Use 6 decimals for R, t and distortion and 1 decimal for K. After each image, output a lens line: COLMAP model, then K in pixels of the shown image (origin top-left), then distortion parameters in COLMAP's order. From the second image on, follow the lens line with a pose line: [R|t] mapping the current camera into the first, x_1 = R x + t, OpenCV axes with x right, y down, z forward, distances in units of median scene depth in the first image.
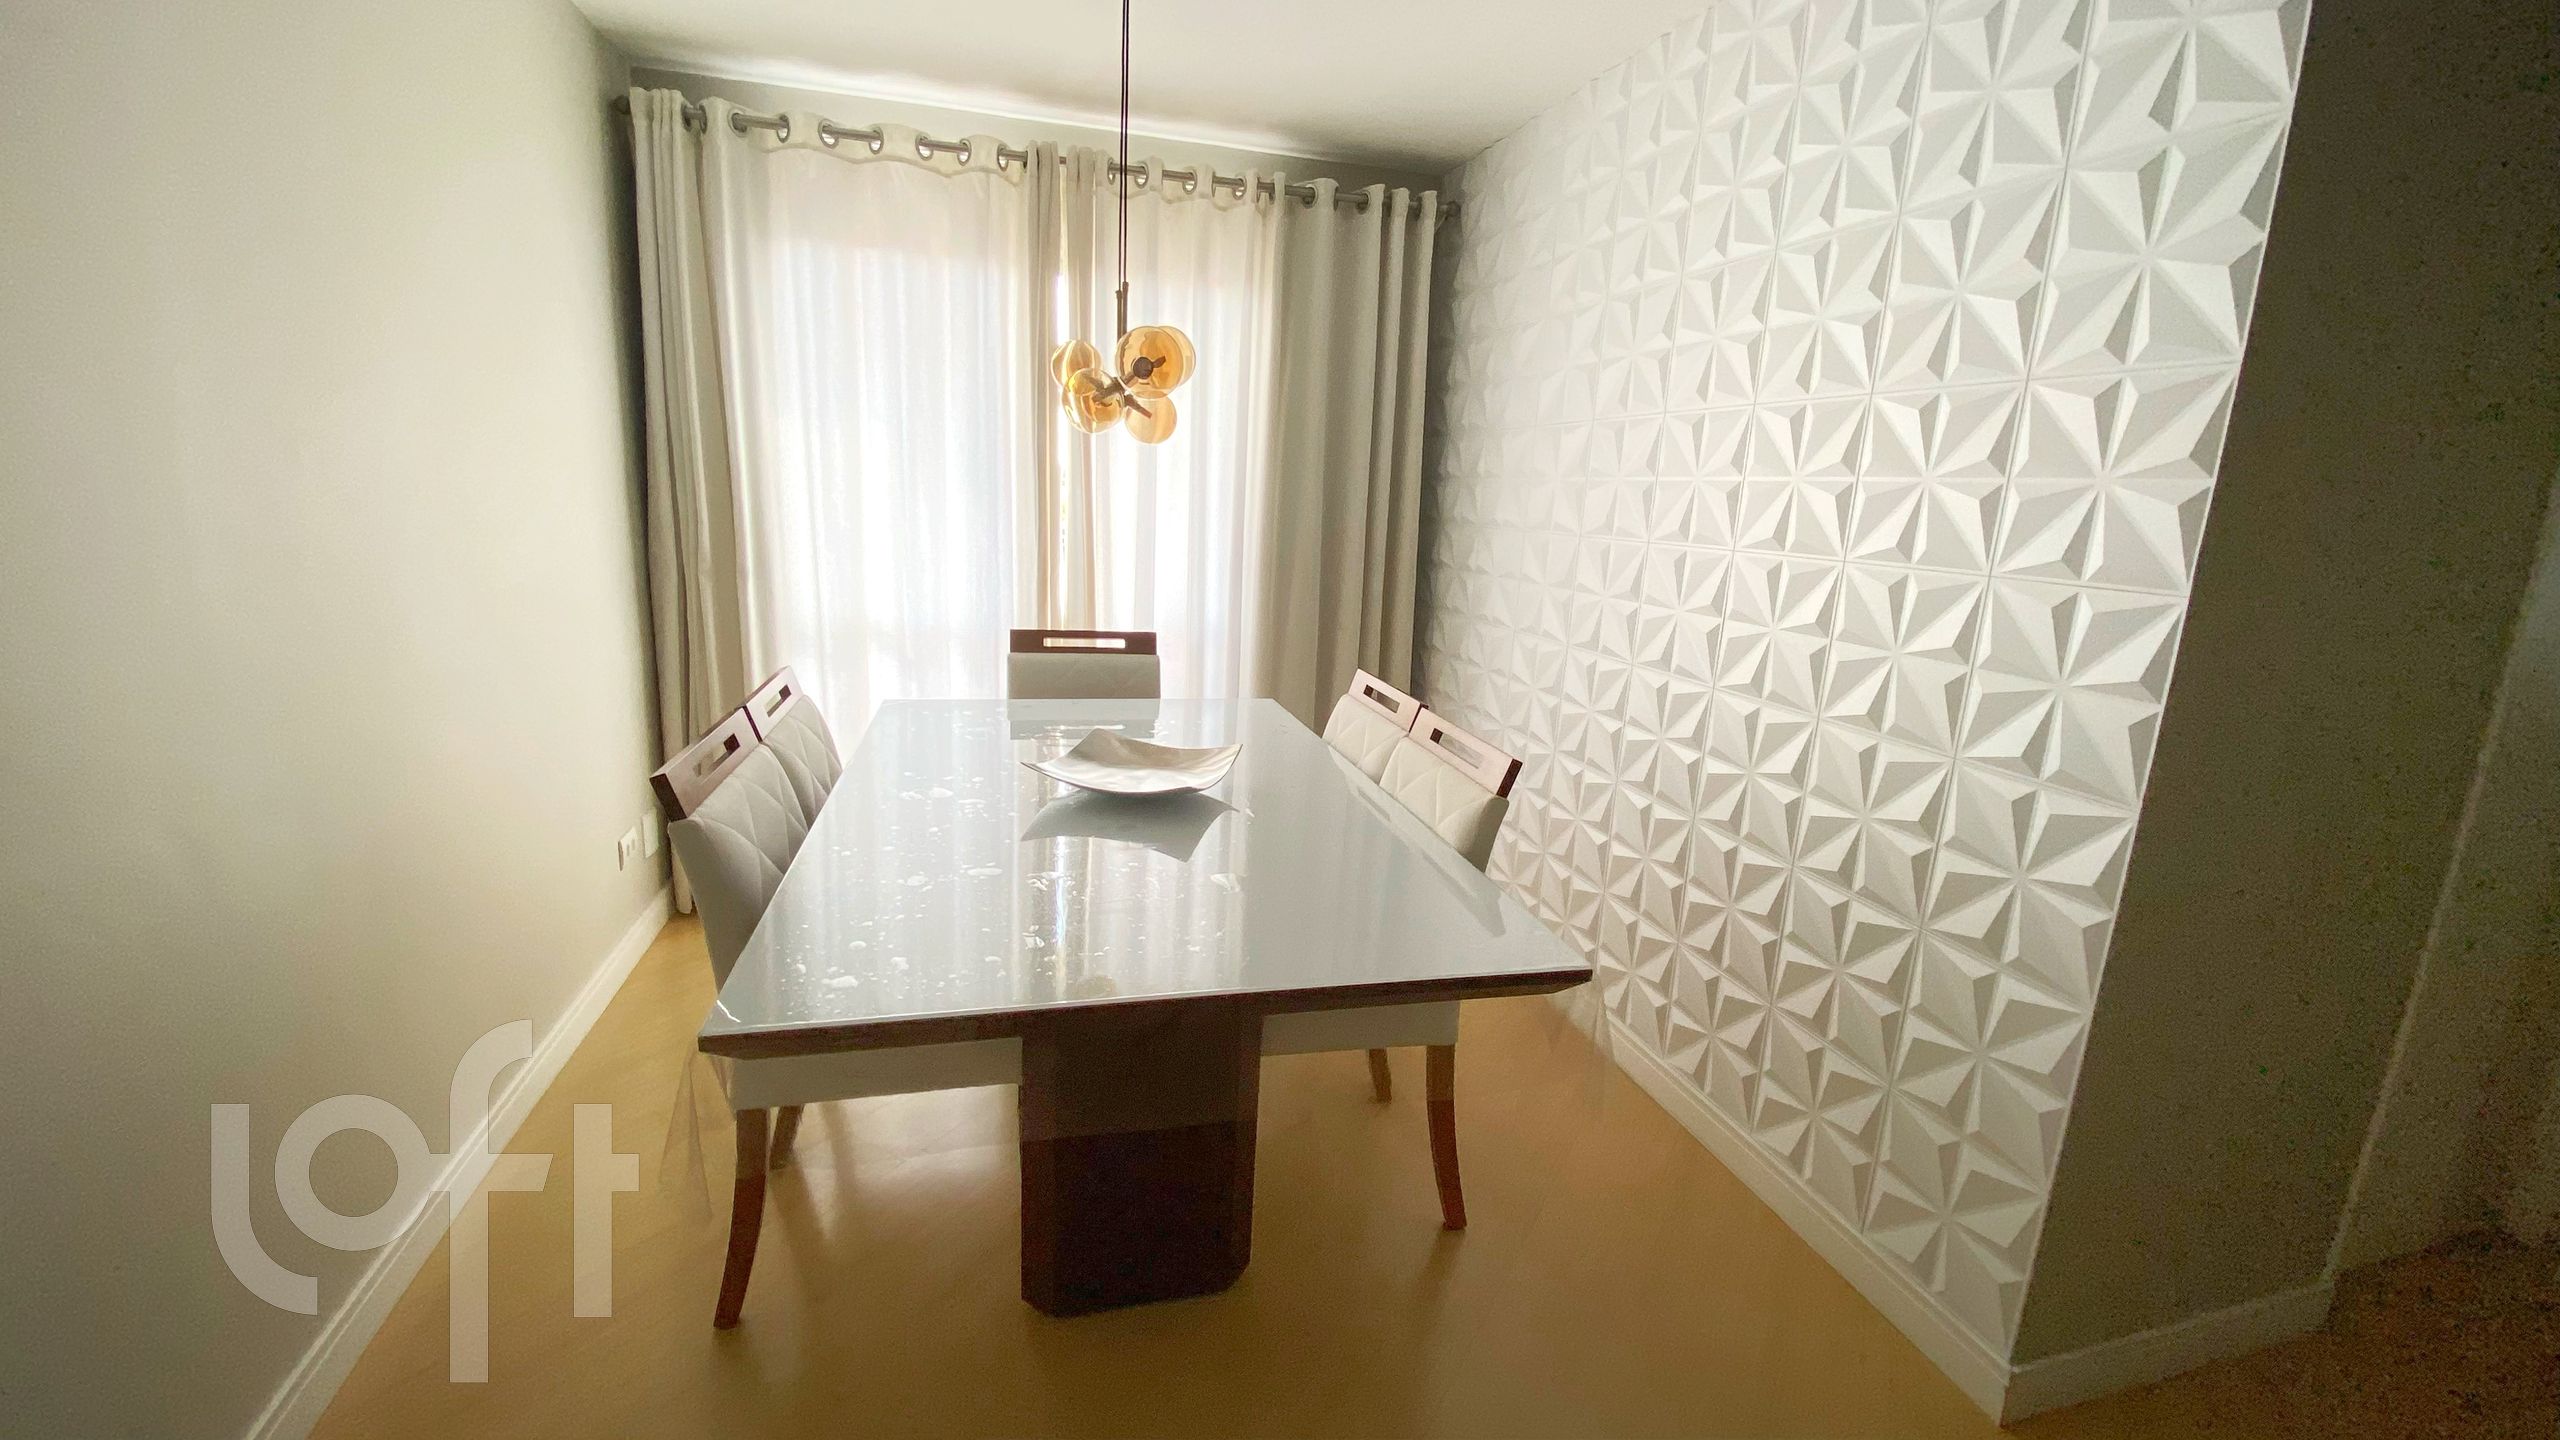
lens RADIAL K [[1037.3, 0, 1291.5], [0, 1037.3, 708.8], [0, 0, 1]] dist [-0.007913, -0.004631]
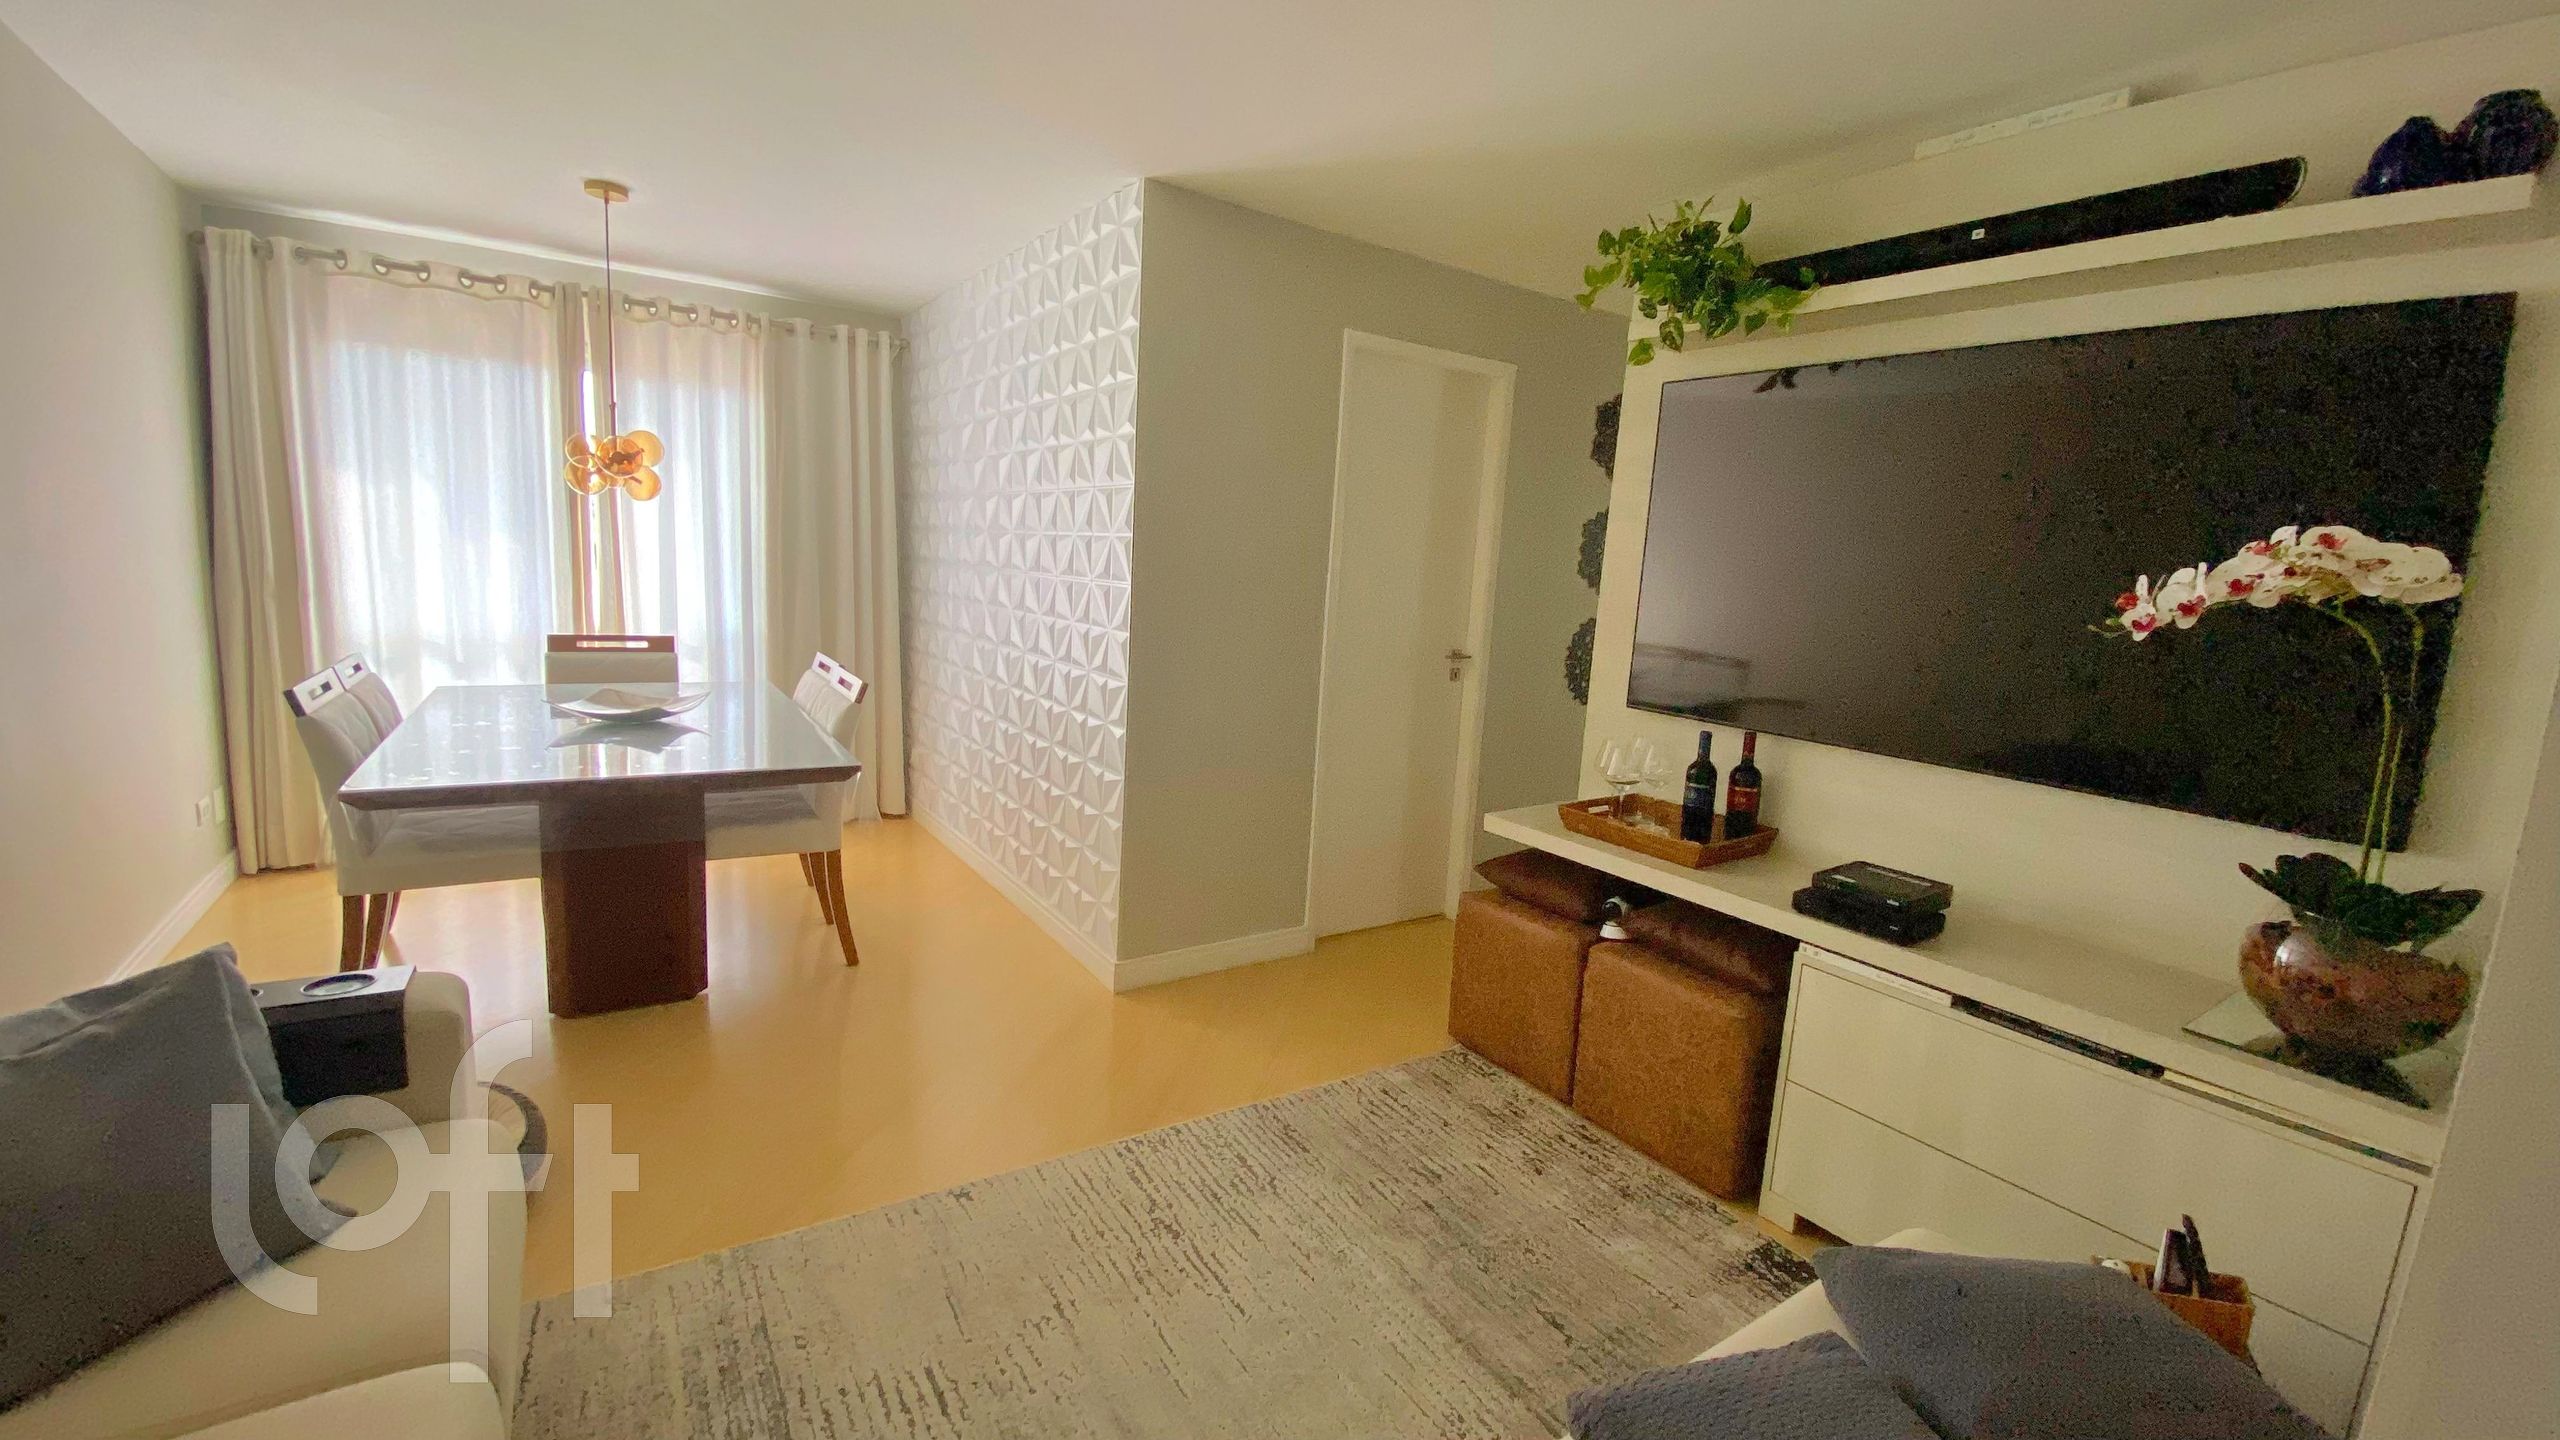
lens RADIAL K [[1037.3, 0, 1274.0], [0, 1037.3, 717.6], [0, 0, 1]] dist [-0.007913, -0.004631]
pose [[0.950331, -0.042147, 0.308375, 0.205004], [0.058684, 0.997282, -0.044545, 0.144715], [-0.305660, 0.060429, 0.950221, -0.551337]]
